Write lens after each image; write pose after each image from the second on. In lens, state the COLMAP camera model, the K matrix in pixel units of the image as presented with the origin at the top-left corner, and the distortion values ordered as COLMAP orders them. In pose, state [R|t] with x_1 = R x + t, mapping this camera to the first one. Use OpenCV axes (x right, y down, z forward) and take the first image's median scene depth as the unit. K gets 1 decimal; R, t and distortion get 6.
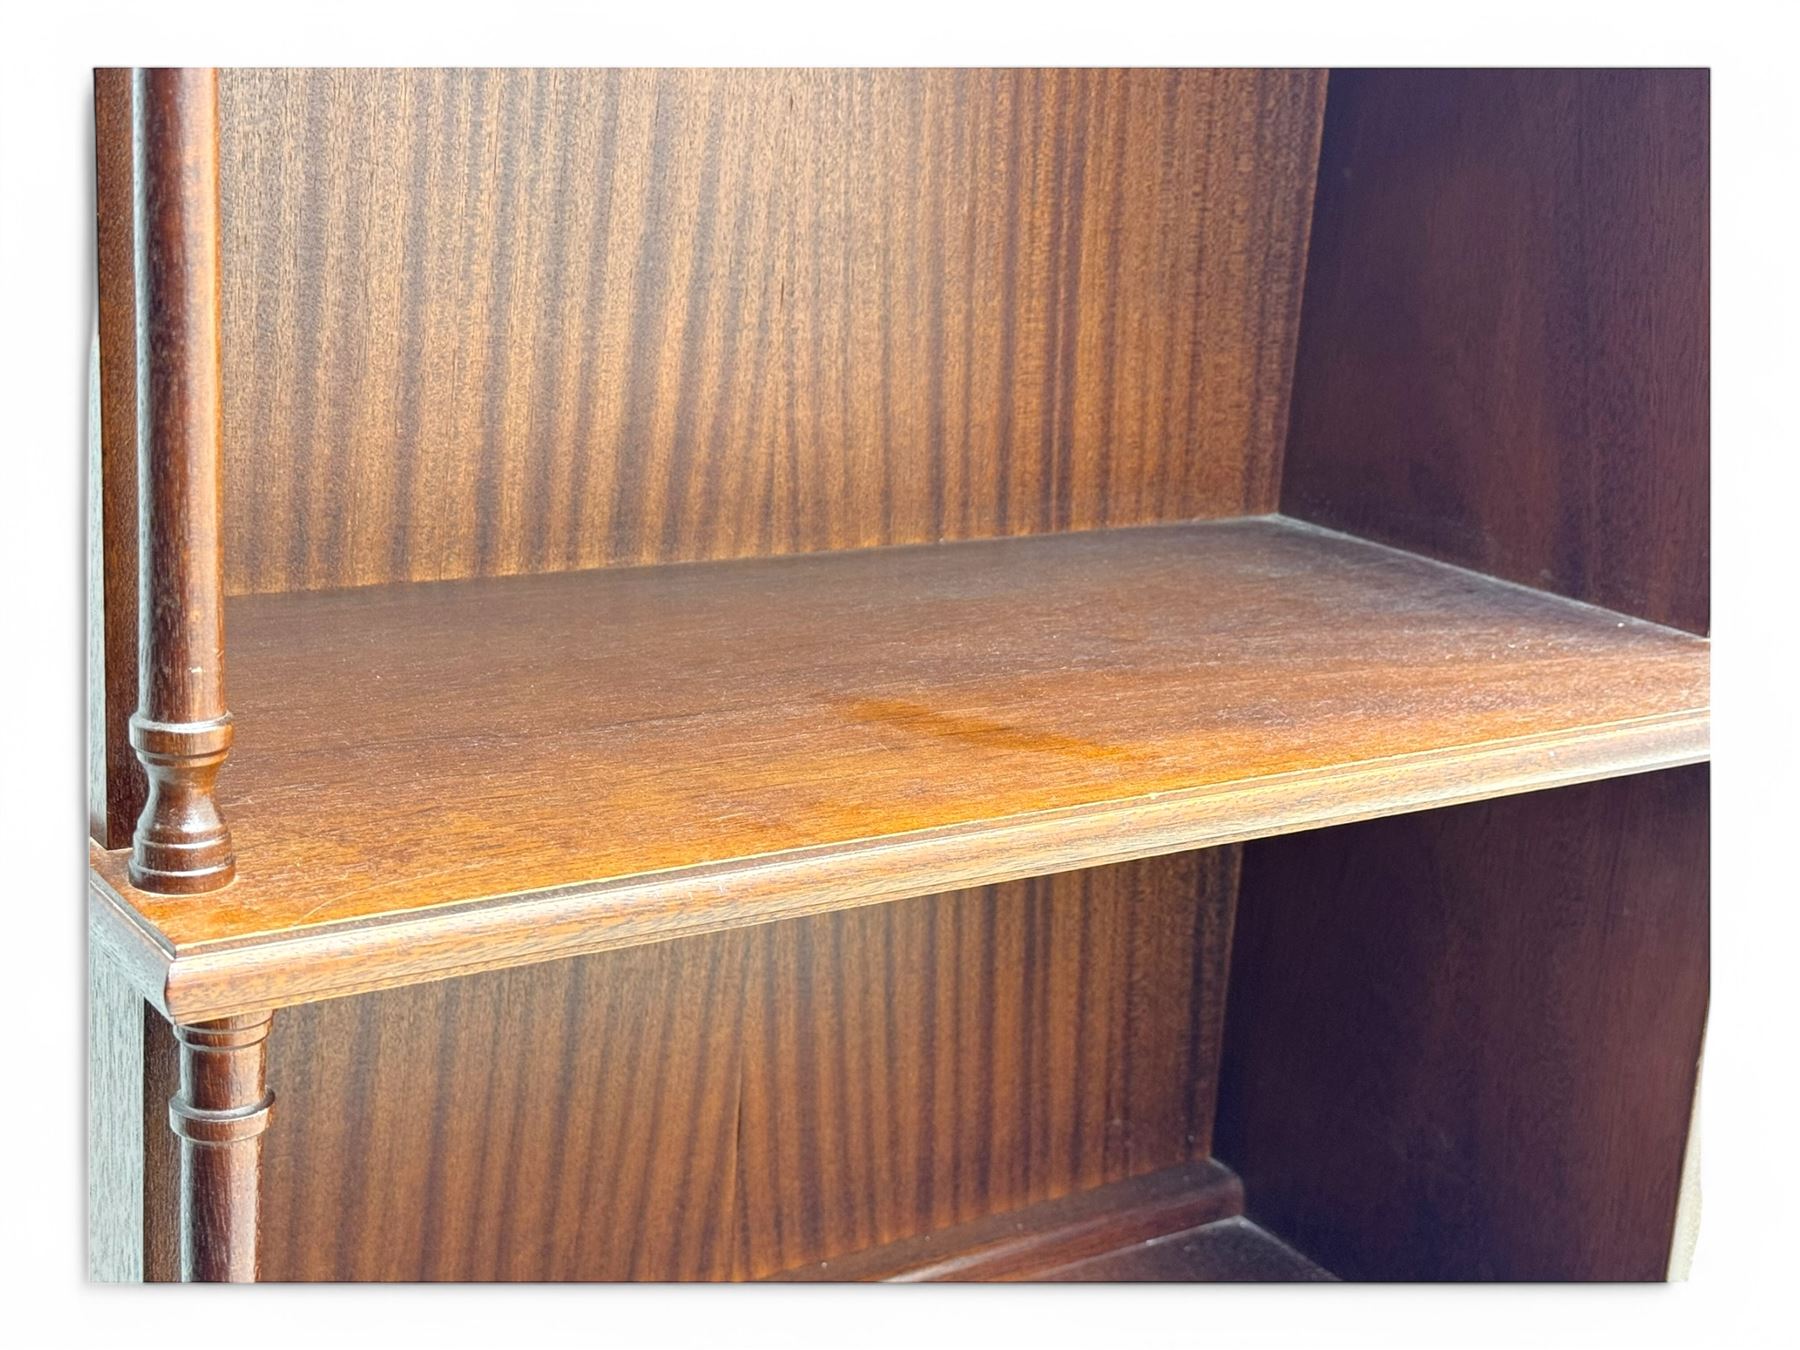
lens RADIAL K [[2516.9, 0, 921.4], [0, 2516.9, 669.6], [0, 0, 1]] dist [0.143166, 0.000000]
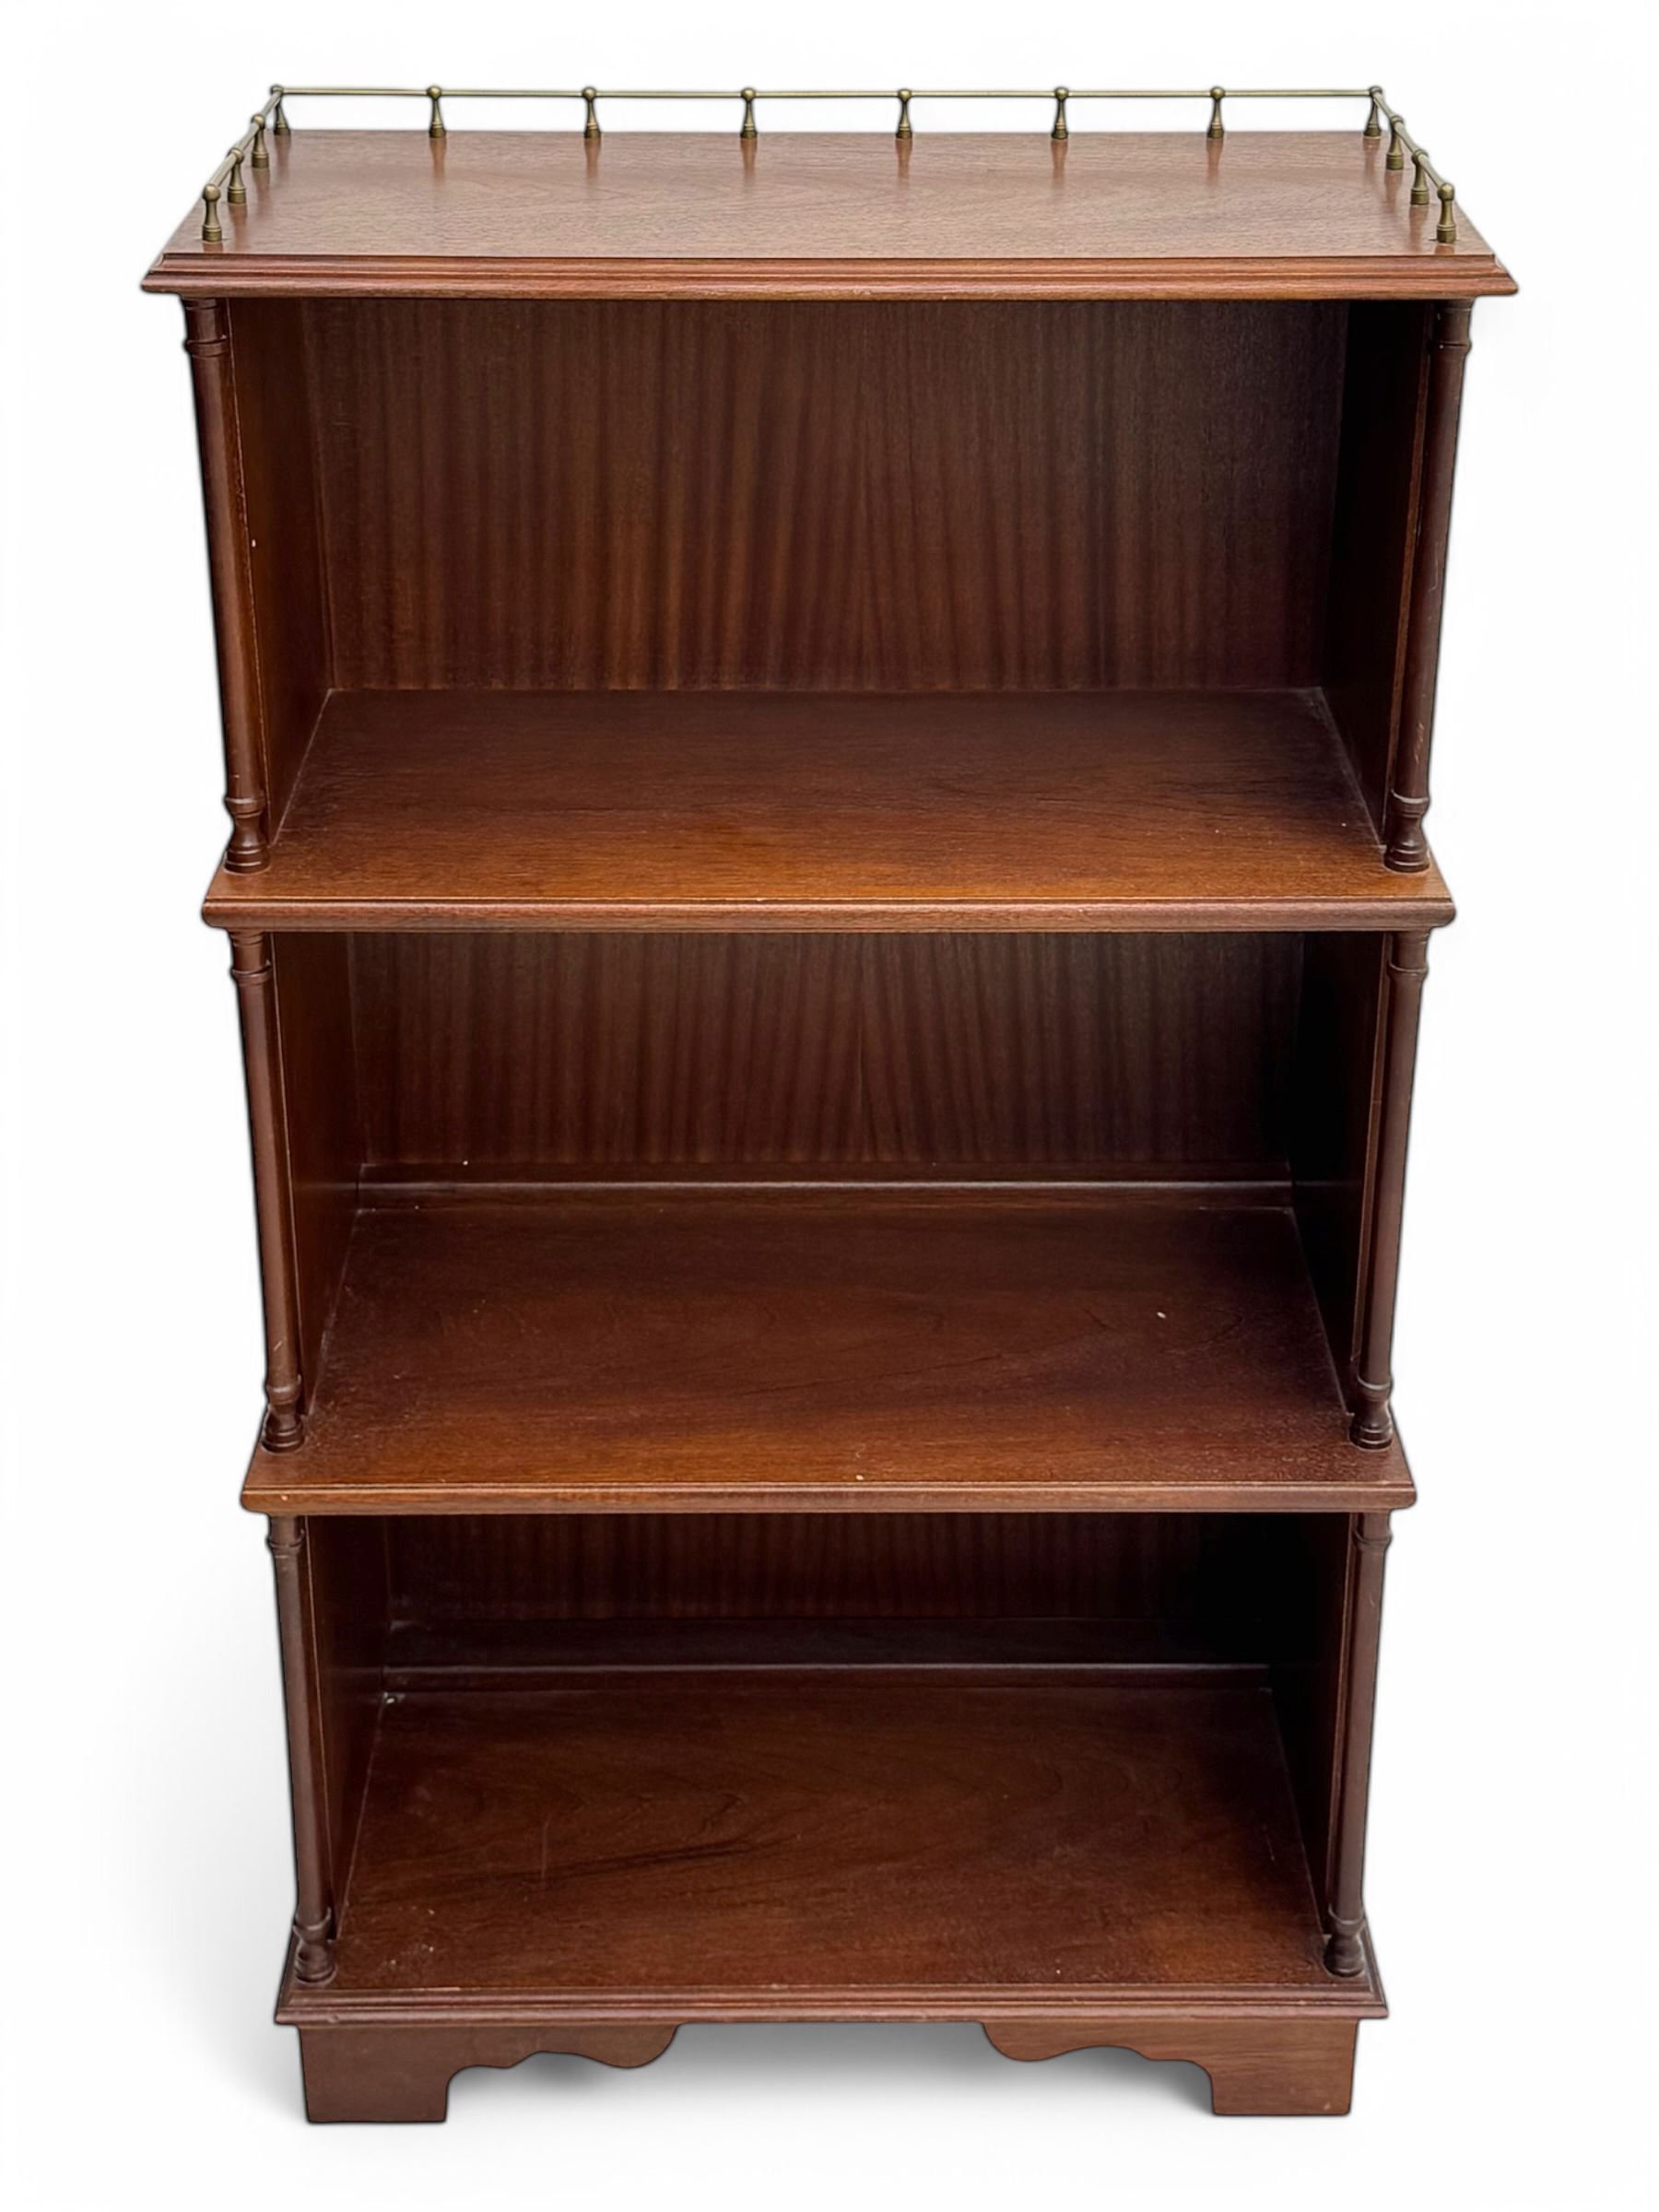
lens RADIAL K [[3406.1, 0, 851.2], [0, 3406.1, 1000.4], [0, 0, 1]] dist [0.147613, 0.000000]
pose [[0.823347, 0.184197, -0.536816, 1.015308], [-0.092579, 0.976788, 0.193170, -0.245845], [0.559937, -0.109348, 0.821288, -0.665611]]
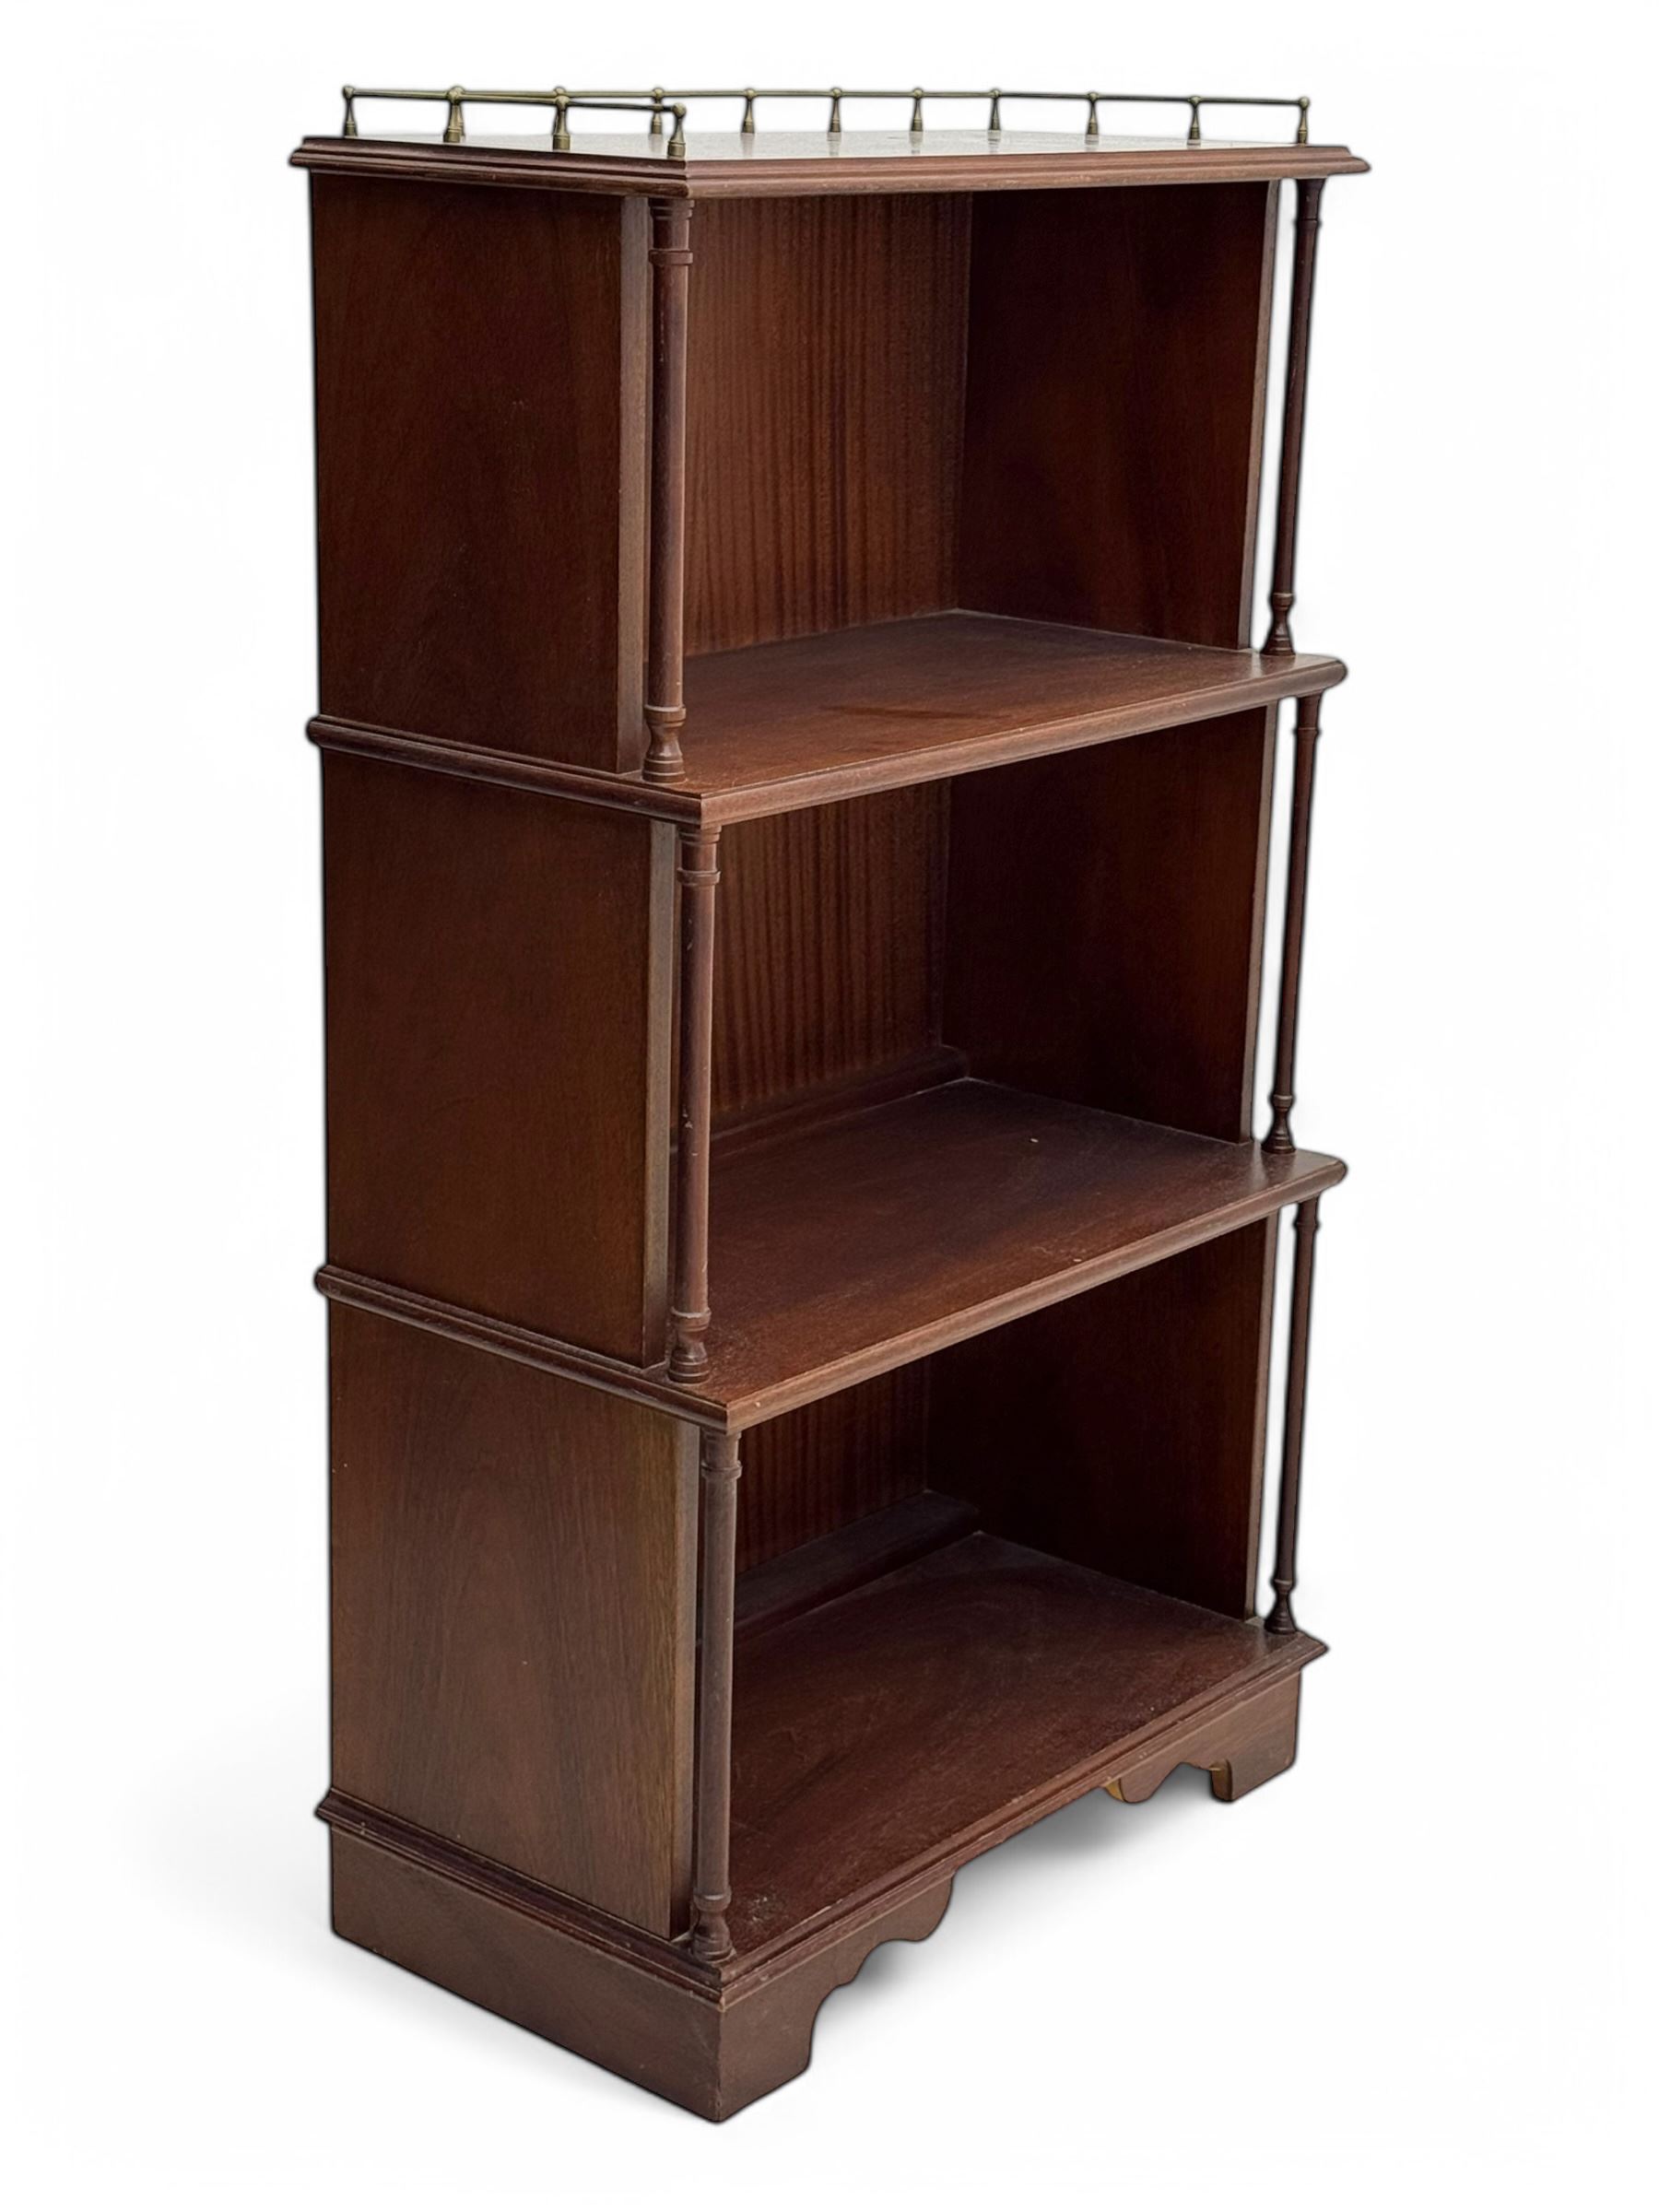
lens RADIAL K [[3648.6, 0, 826.0], [0, 3648.6, 1094.3], [0, 0, 1]] dist [0.144428, 0.000000]
pose [[0.964630, -0.115363, 0.237025, -0.556626], [0.106106, 0.993021, 0.051492, 0.121624], [-0.241311, -0.024521, 0.970138, -1.289452]]
